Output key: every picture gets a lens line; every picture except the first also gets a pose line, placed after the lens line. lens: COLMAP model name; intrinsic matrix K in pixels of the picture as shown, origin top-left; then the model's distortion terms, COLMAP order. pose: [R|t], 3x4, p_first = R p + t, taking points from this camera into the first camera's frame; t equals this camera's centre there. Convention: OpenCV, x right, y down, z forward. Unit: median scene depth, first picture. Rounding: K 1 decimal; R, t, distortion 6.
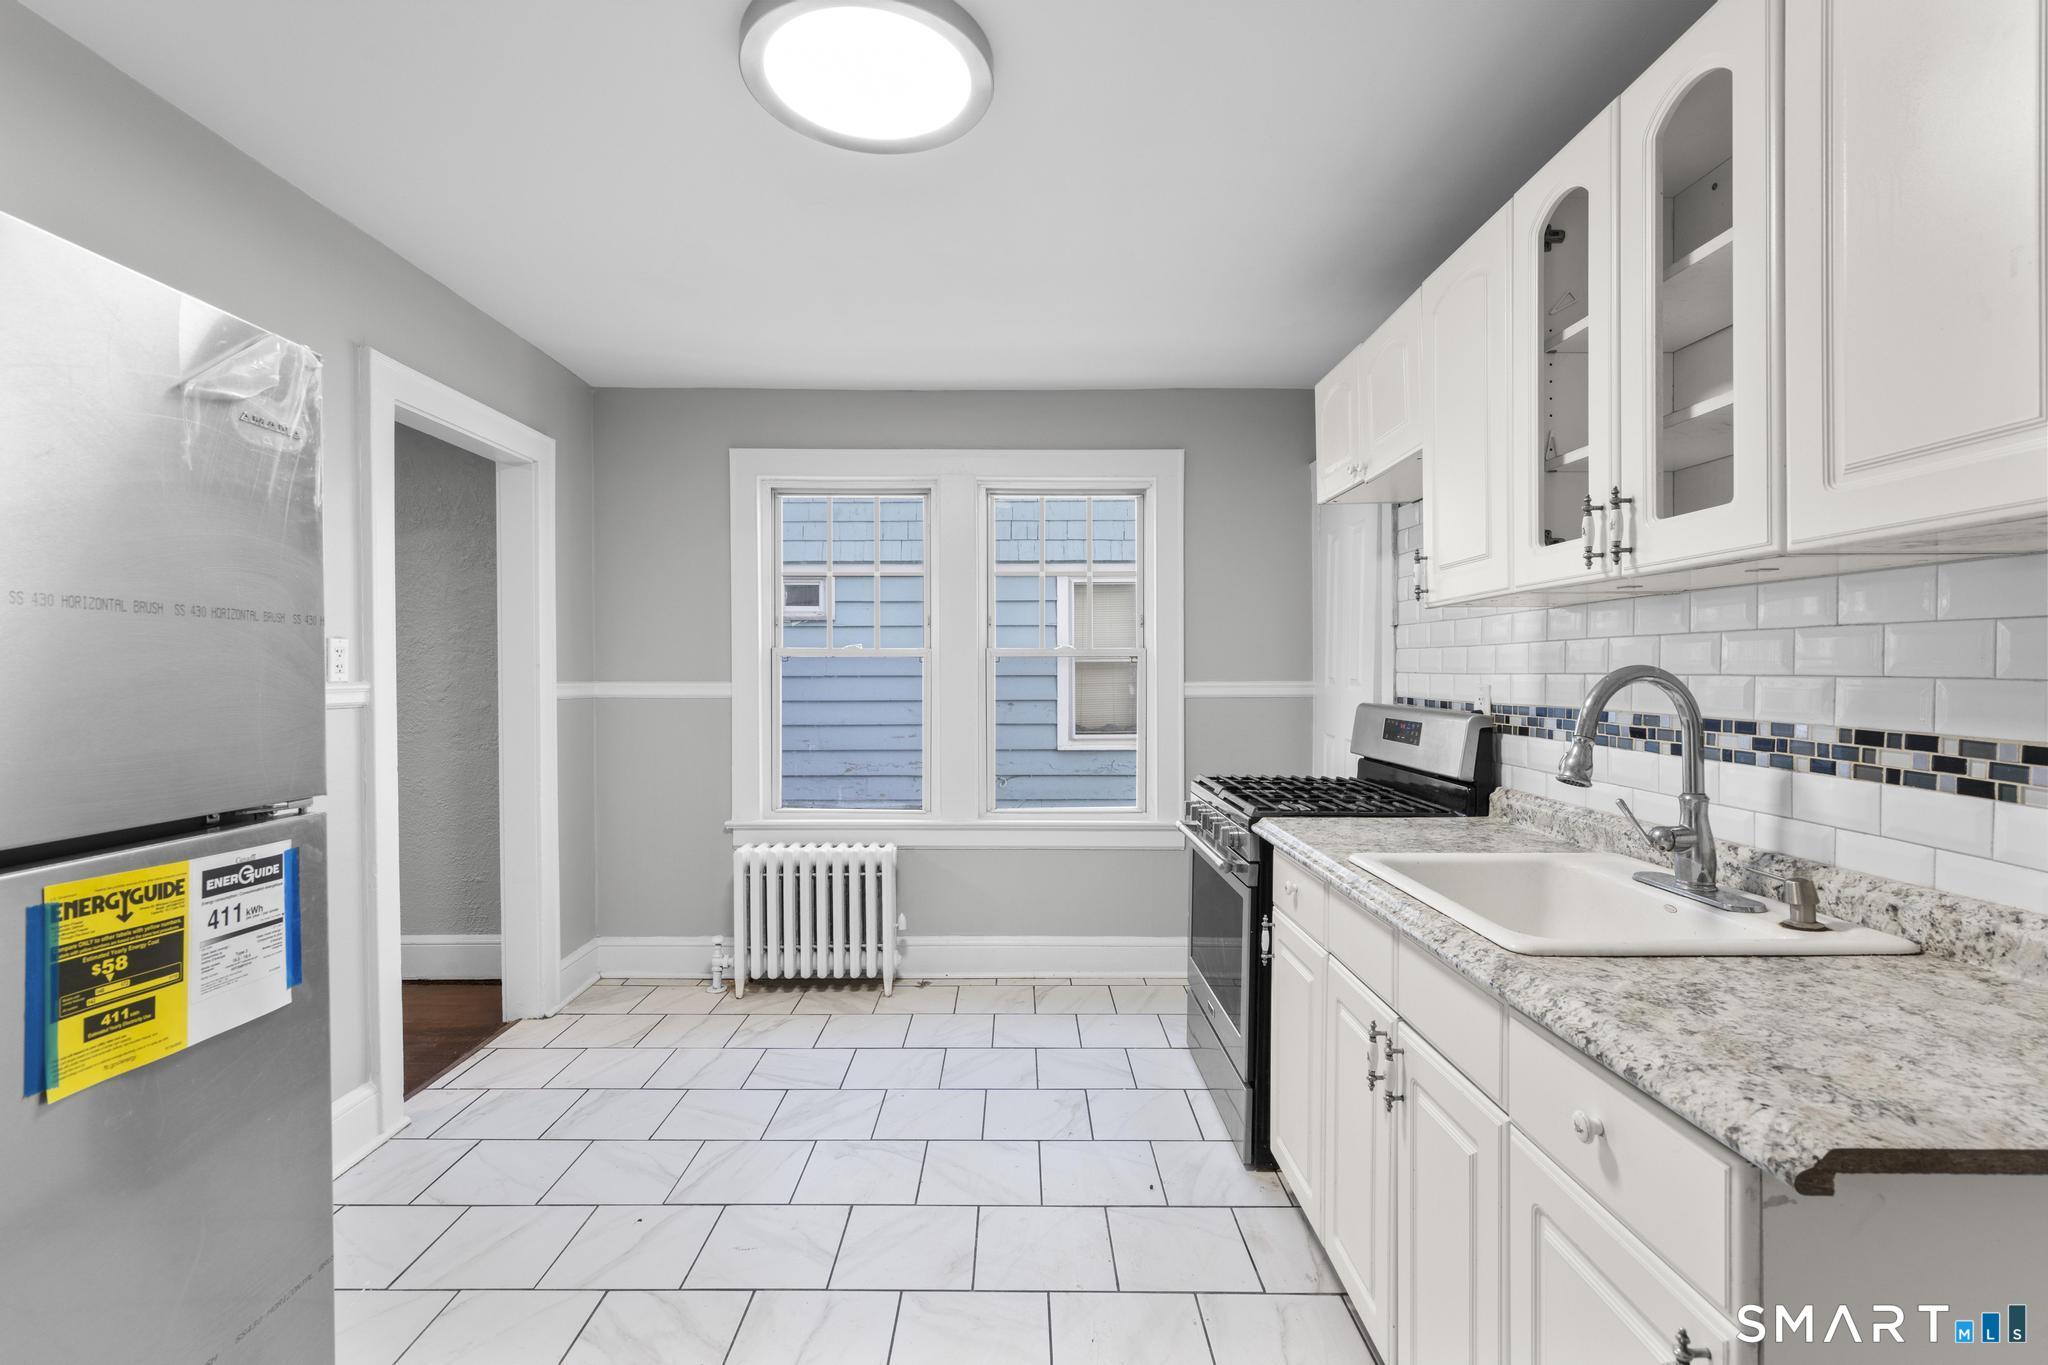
lens RADIAL K [[919.4, 0, 1023.4], [0, 919.4, 673.7], [0, 0, 1]] dist [-0.005207, 0.001101]
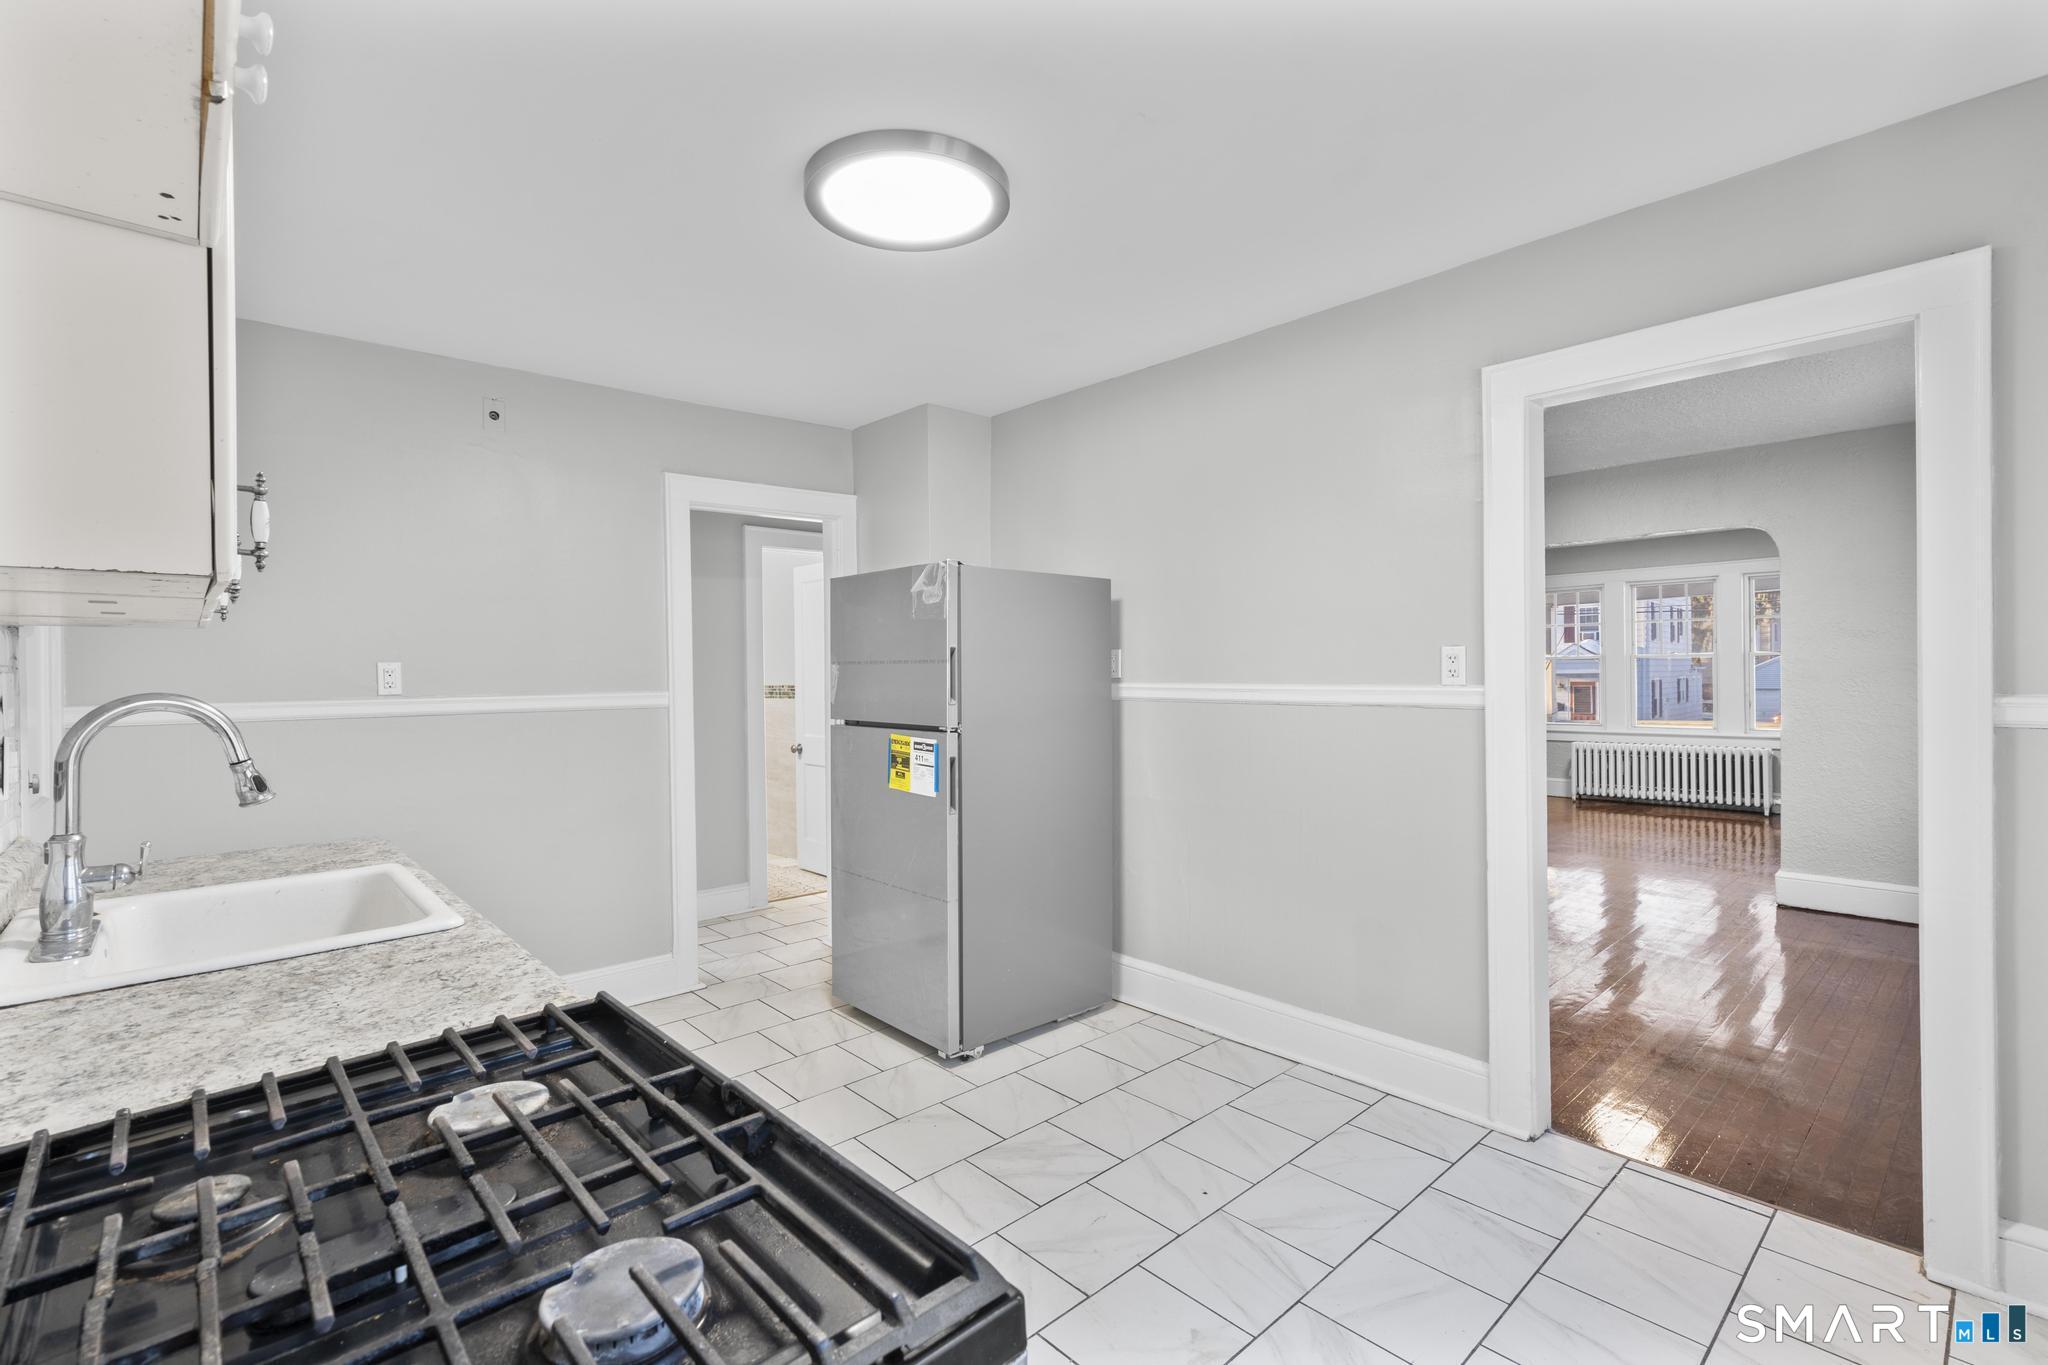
lens RADIAL K [[919.4, 0, 1023.4], [0, 919.4, 673.7], [0, 0, 1]] dist [-0.005207, 0.001101]
pose [[-0.742887, 0.012129, -0.669307, 0.431572], [0.009829, 0.999926, 0.007211, -0.019506], [0.669344, -0.001221, -0.742951, 1.589514]]
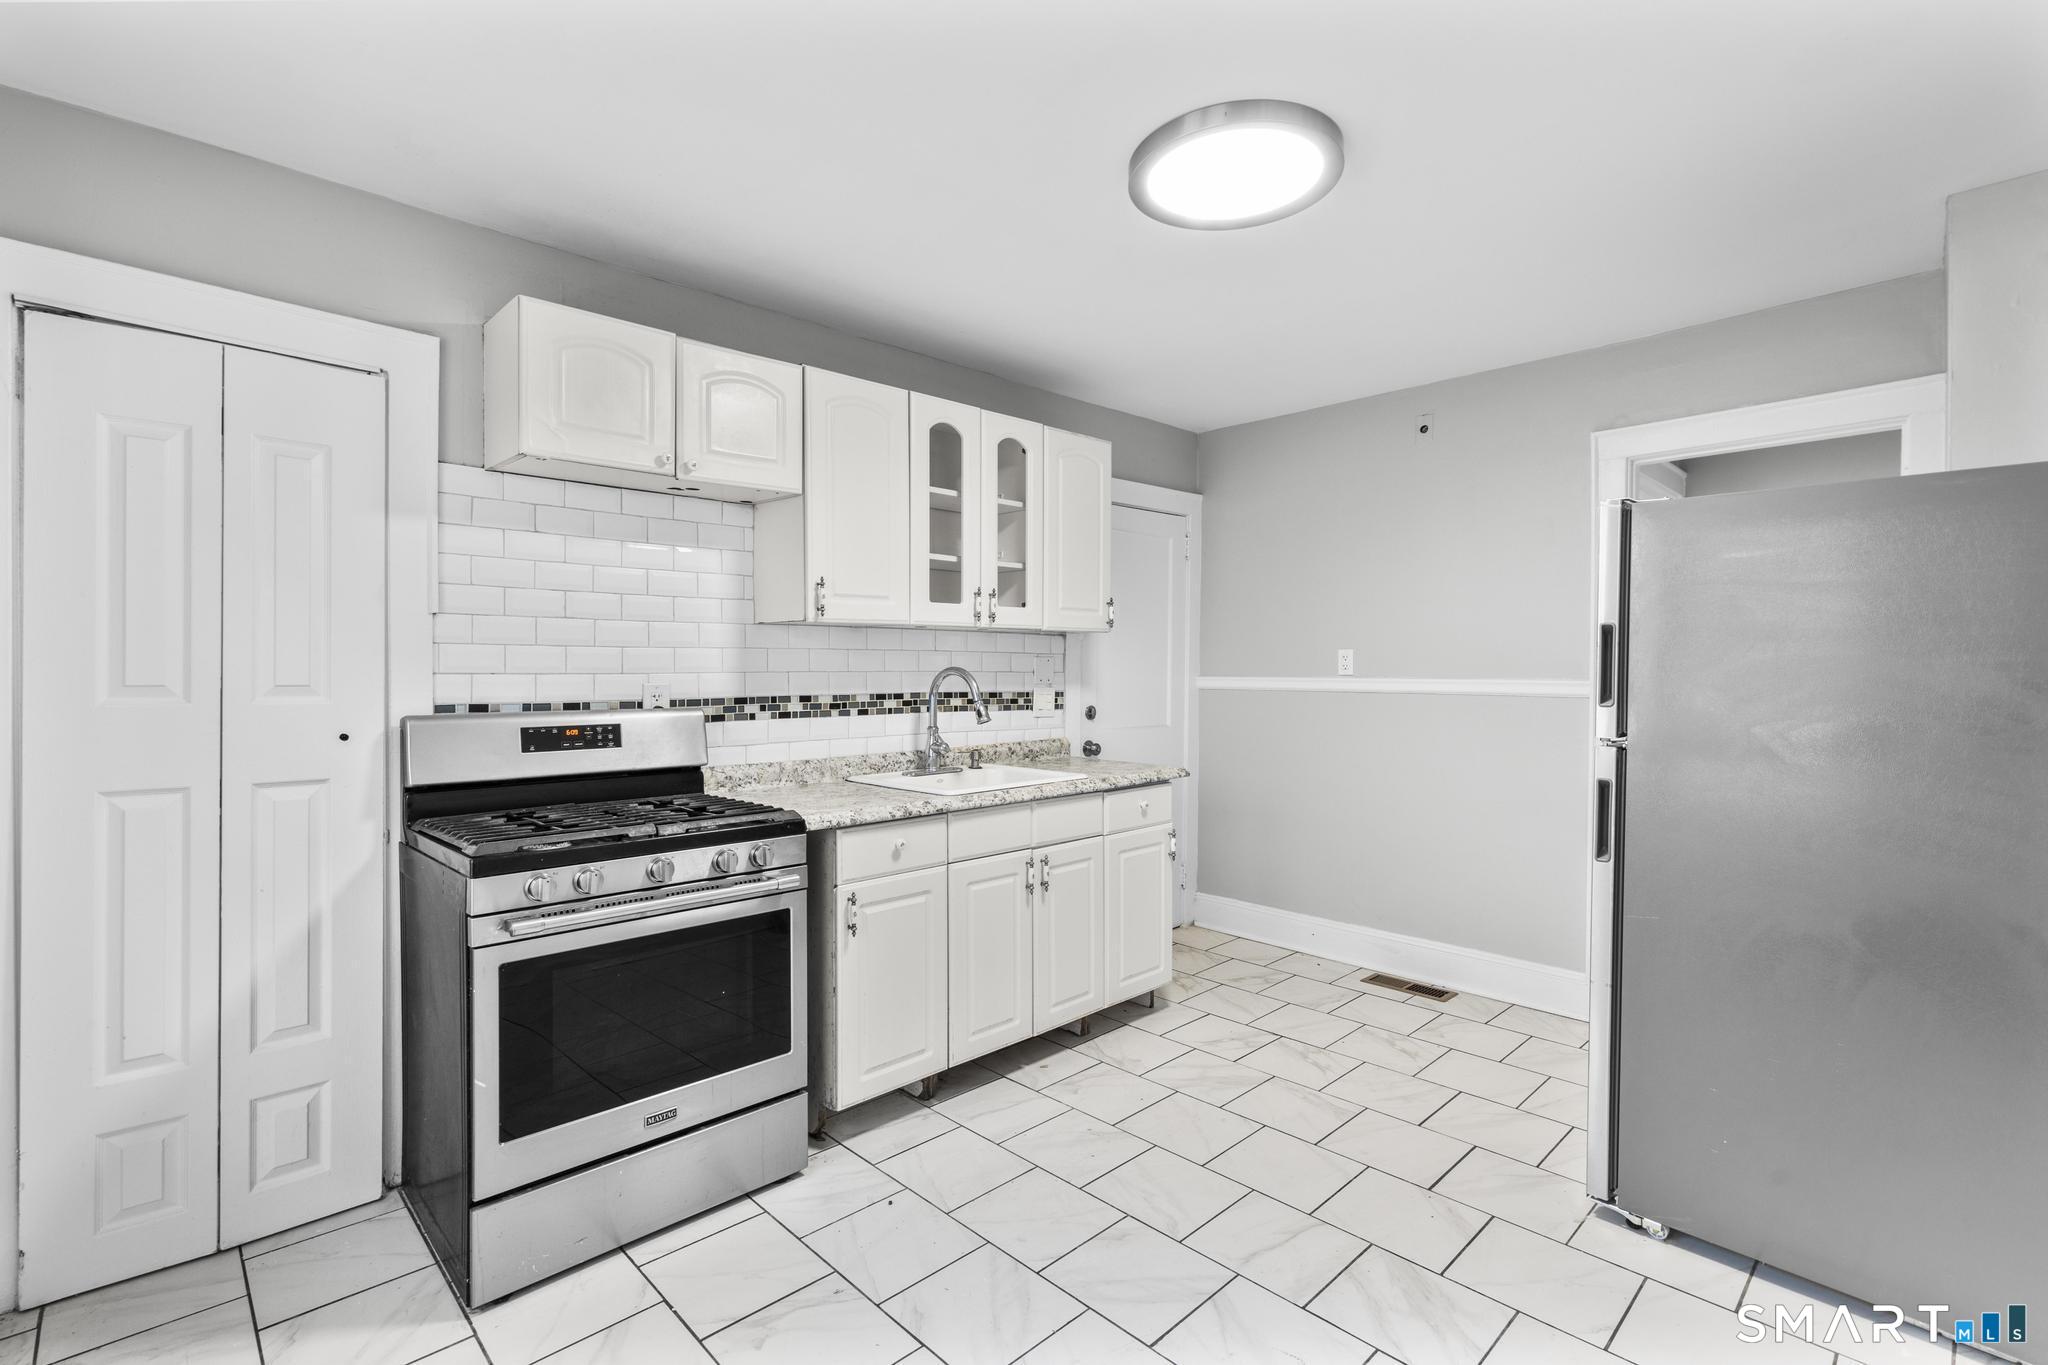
lens RADIAL K [[919.4, 0, 1023.4], [0, 919.4, 673.7], [0, 0, 1]] dist [-0.005207, 0.001101]
pose [[-0.686026, -0.004038, 0.727566, -0.675341], [0.004142, 0.999947, 0.009455, -0.008468], [-0.727565, 0.009500, -0.685973, 1.598156]]
